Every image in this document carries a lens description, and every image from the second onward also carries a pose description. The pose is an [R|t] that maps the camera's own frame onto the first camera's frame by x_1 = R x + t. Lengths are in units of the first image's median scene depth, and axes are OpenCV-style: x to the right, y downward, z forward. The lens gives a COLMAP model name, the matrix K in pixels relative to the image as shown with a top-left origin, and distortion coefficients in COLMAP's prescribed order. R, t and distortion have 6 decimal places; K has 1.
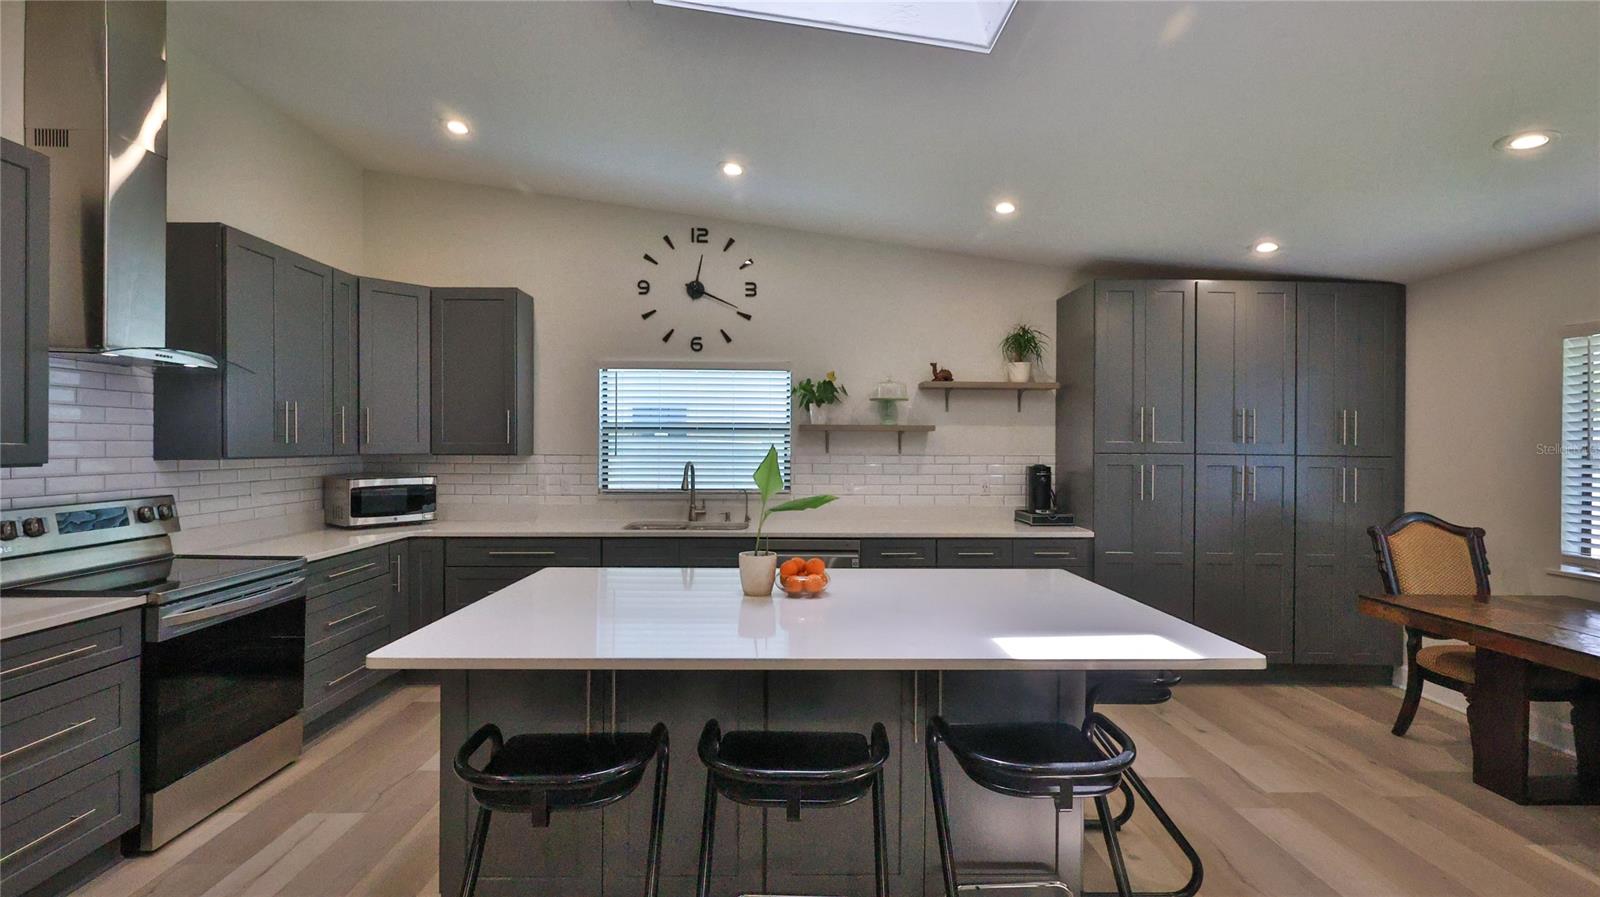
lens RADIAL K [[707.5, 0, 791.1], [0, 707.5, 456.2], [0, 0, 1]] dist [0.002358, -0.000633]
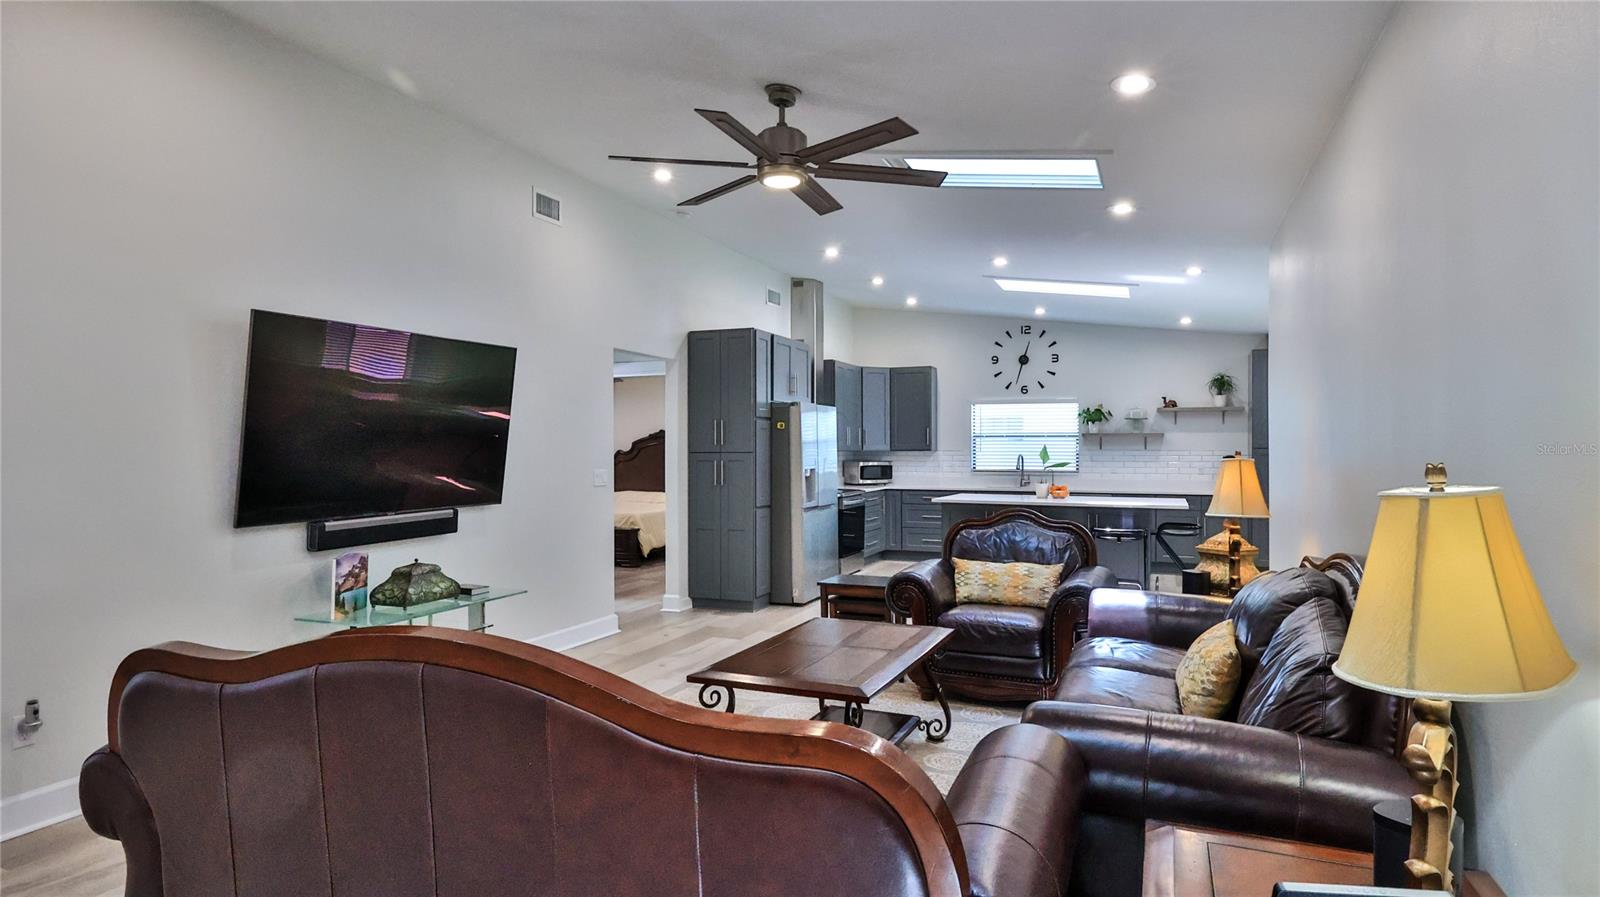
lens RADIAL K [[912.3, 0, 794.1], [0, 912.3, 453.6], [0, 0, 1]] dist [0.004266, -0.001195]
pose [[0.910944, -0.002015, -0.412525, 0.294074], [0.001811, 0.999998, -0.000884, 0.006817], [0.412526, 0.000058, 0.910946, -1.379790]]
